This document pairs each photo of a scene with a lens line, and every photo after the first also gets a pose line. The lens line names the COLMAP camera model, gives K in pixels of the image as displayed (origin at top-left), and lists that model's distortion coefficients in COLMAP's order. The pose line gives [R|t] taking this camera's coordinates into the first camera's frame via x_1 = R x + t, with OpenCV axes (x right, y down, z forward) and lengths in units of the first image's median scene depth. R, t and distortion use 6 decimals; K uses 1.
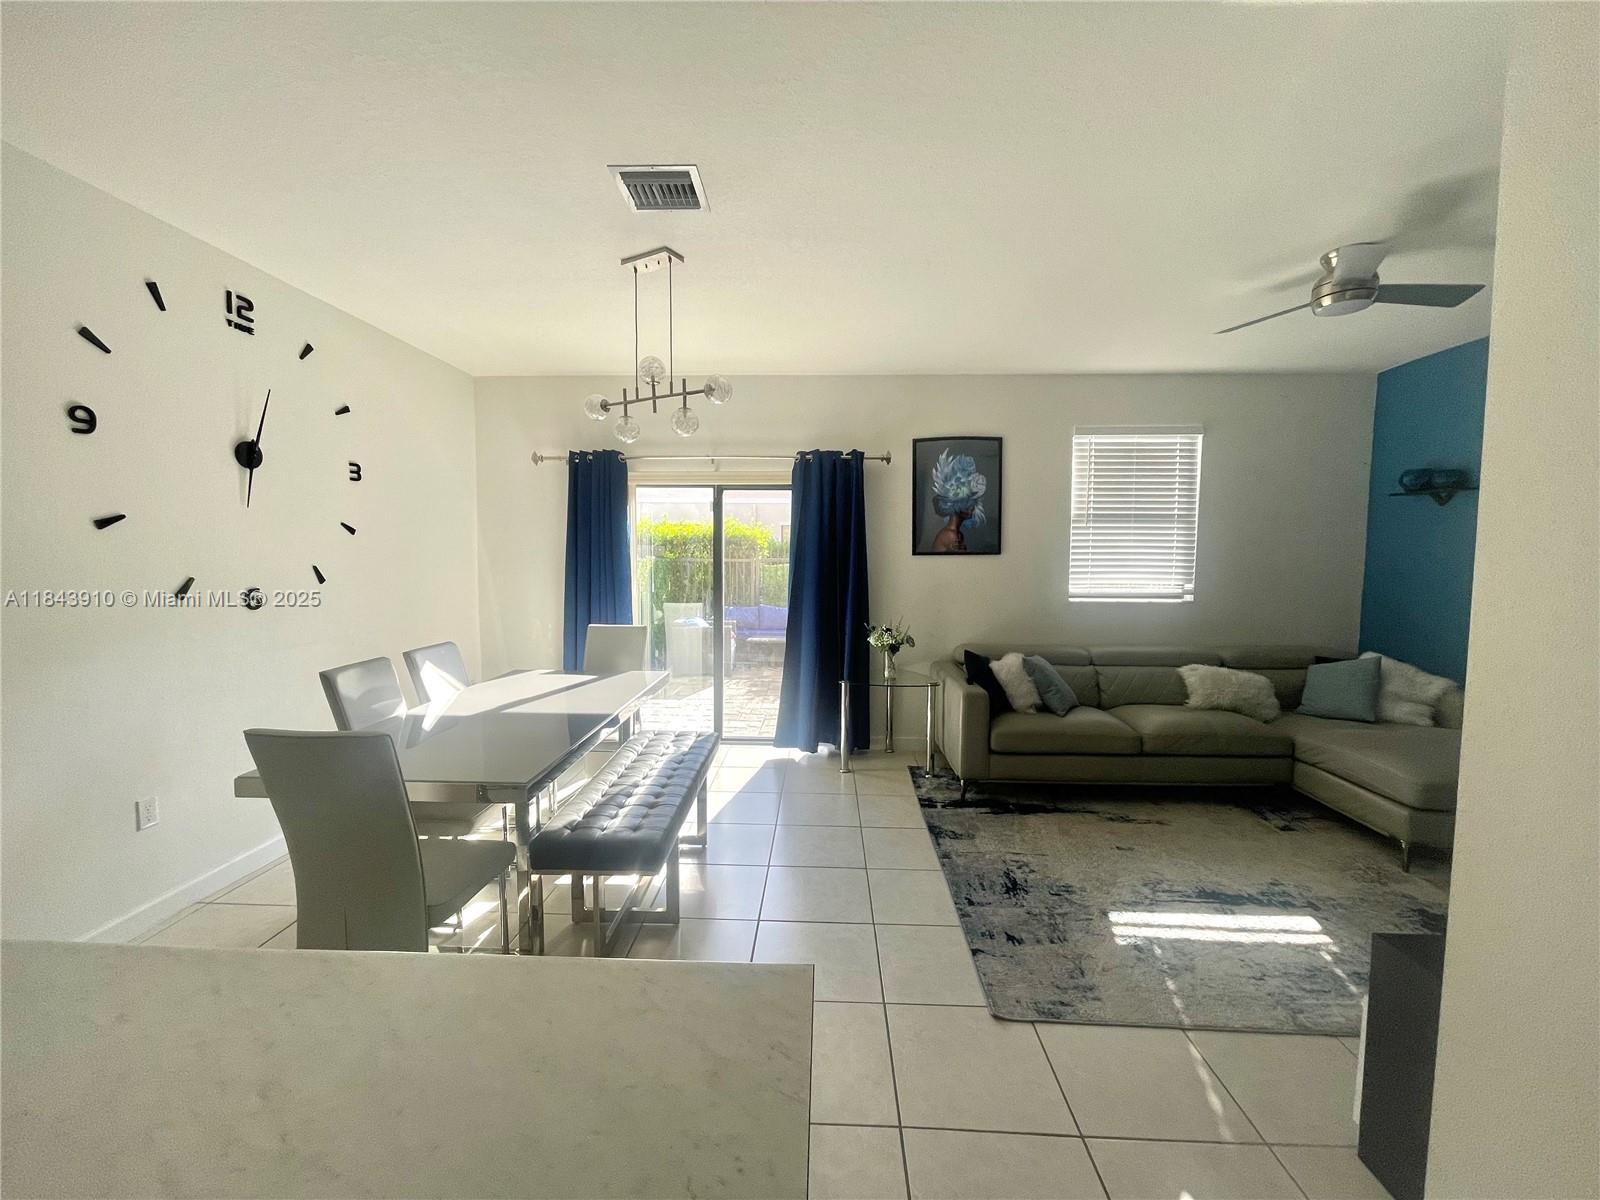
lens RADIAL K [[647.4, 0, 801.8], [0, 647.4, 592.7], [0, 0, 1]] dist [0.000689, -0.000246]
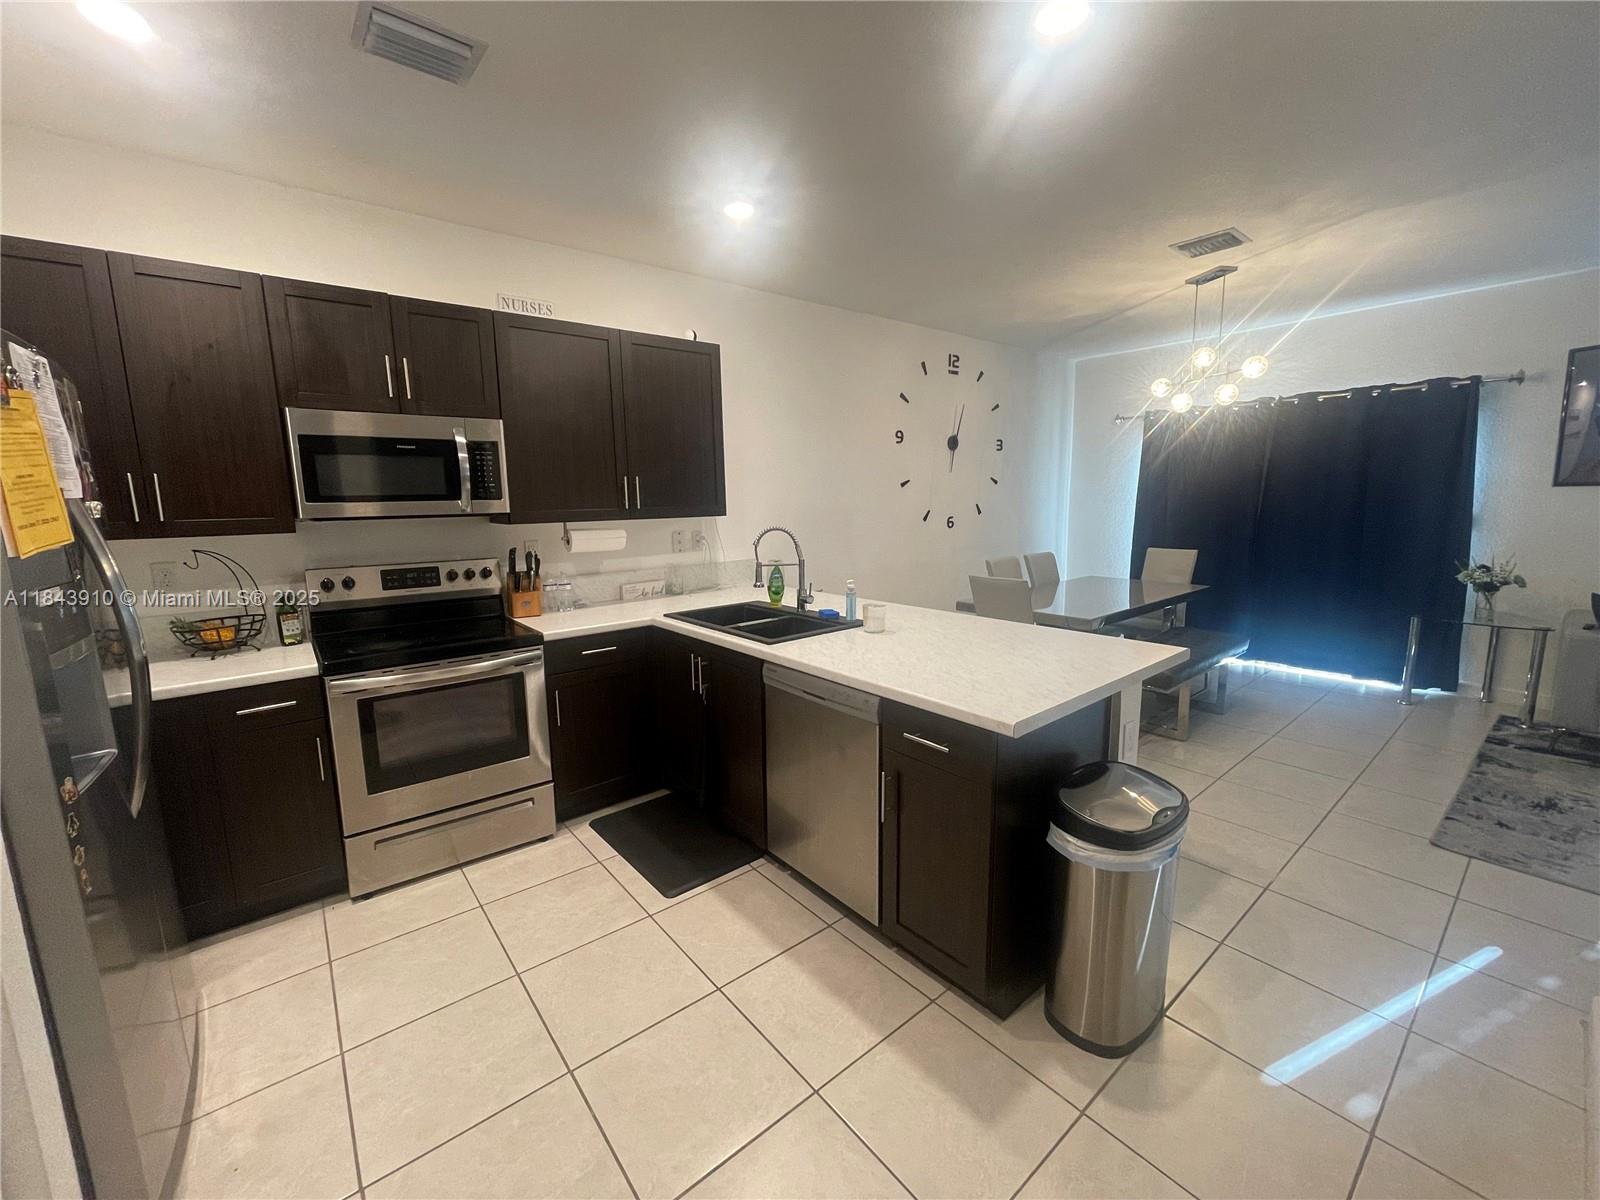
lens RADIAL K [[647.4, 0, 801.8], [0, 647.4, 592.7], [0, 0, 1]] dist [0.000689, -0.000246]
pose [[0.664412, 0.093201, -0.741532, 0.257930], [-0.022752, 0.994256, 0.104580, 0.026268], [0.747020, -0.052613, 0.662716, -0.555245]]
